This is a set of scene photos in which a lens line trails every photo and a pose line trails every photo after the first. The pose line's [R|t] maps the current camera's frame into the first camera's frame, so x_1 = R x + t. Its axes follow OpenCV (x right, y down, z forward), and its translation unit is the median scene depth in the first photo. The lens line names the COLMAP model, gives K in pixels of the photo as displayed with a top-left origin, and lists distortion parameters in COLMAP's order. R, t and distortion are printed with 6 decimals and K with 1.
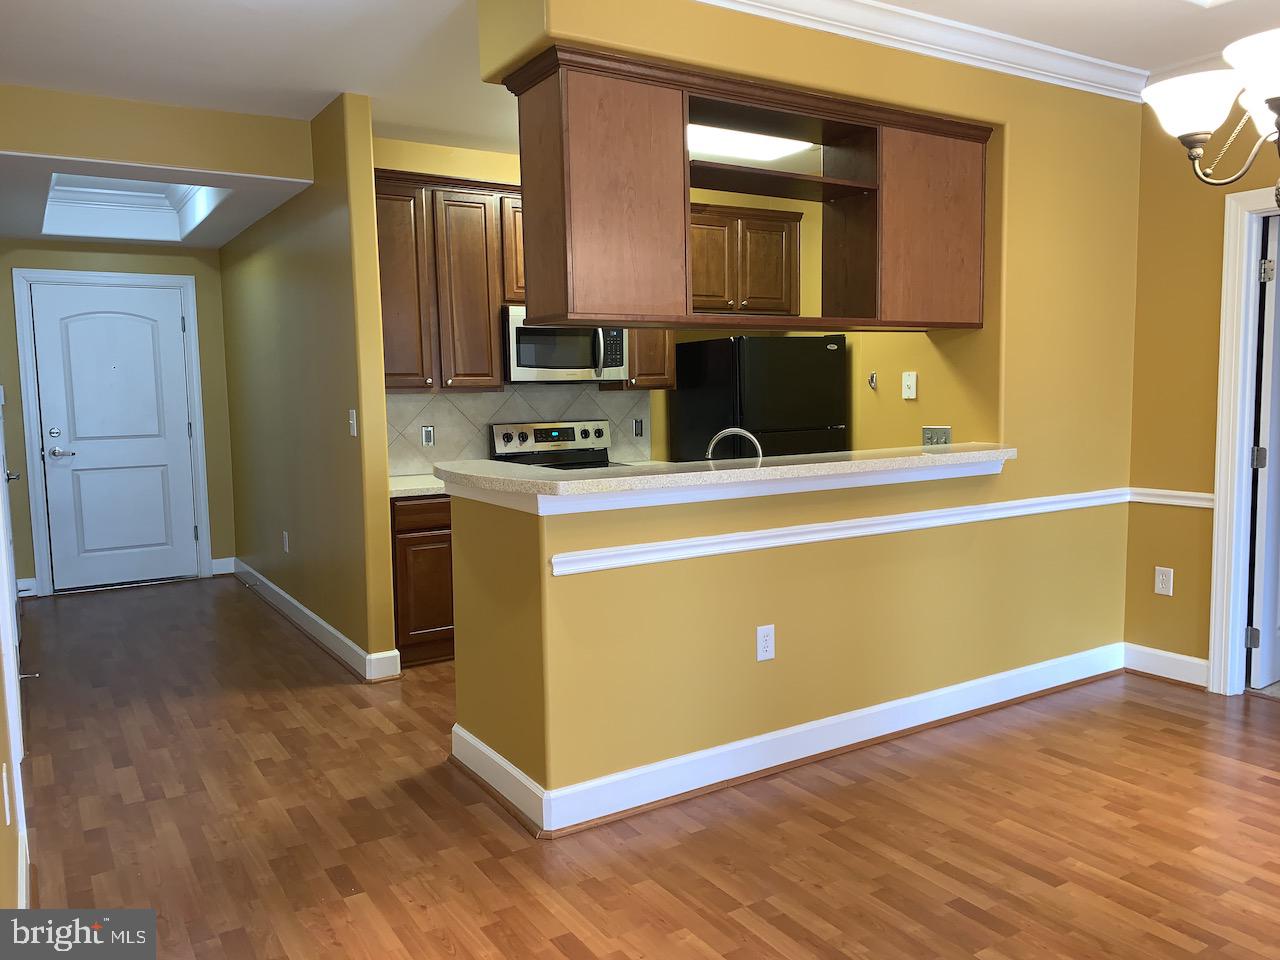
lens RADIAL K [[982.3, 0, 639.4], [0, 982.3, 478.5], [0, 0, 1]] dist [0.017015, -0.008662]
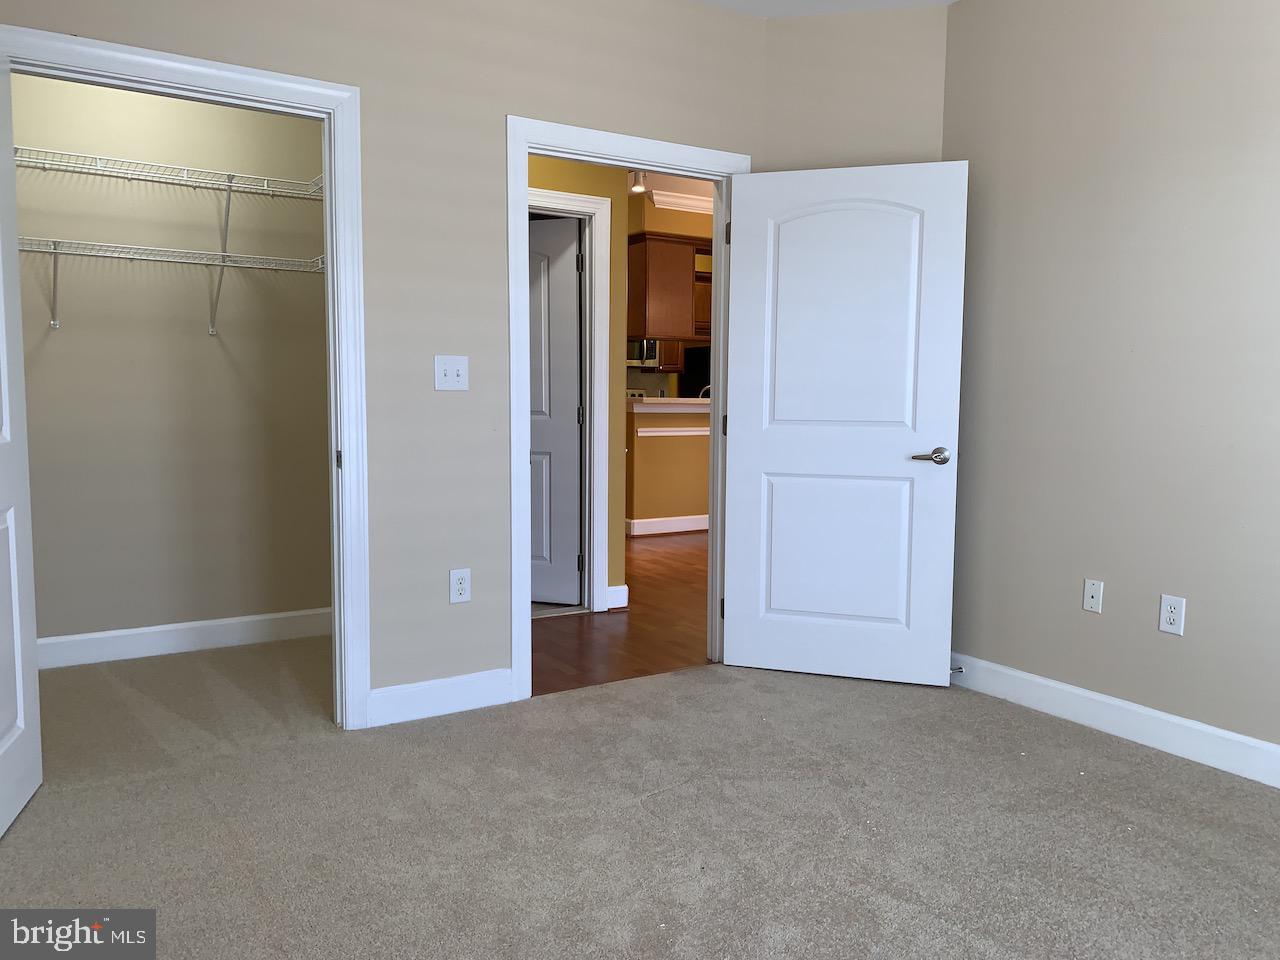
lens RADIAL K [[982.3, 0, 640.2], [0, 982.3, 480.6], [0, 0, 1]] dist [0.017015, -0.008662]
pose [[0.999254, 0.037875, 0.007556, -0.054324], [-0.037872, 0.999282, -0.000535, 0.123575], [-0.007571, 0.000248, 0.999971, -0.911311]]
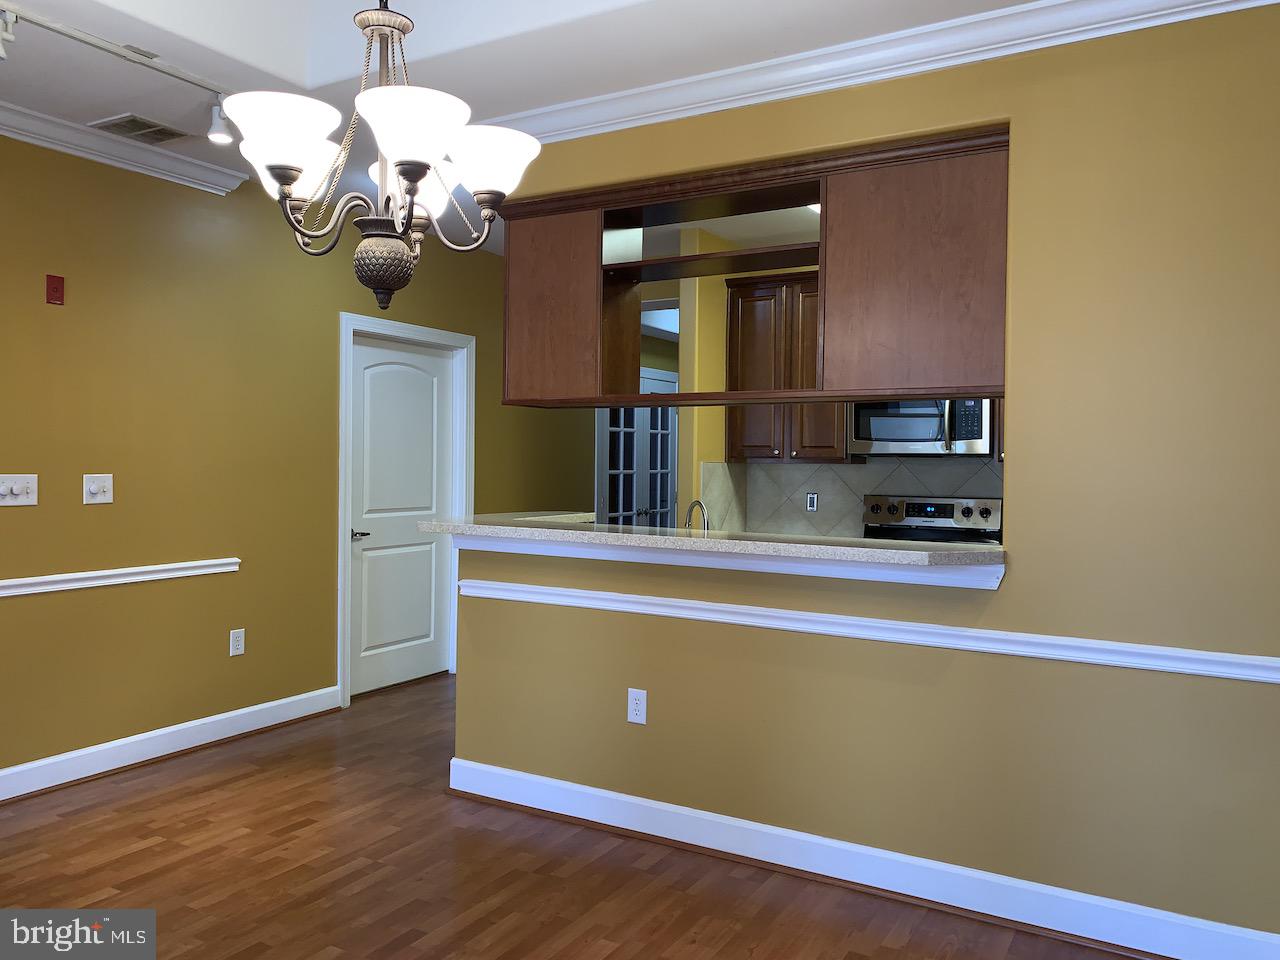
lens RADIAL K [[982.3, 0, 639.9], [0, 982.3, 475.6], [0, 0, 1]] dist [0.017015, -0.008662]
pose [[0.448728, 0.033685, -0.893033, 0.676517], [-0.100570, 0.994845, -0.013009, -0.039303], [0.887992, 0.095650, 0.449802, 0.333480]]
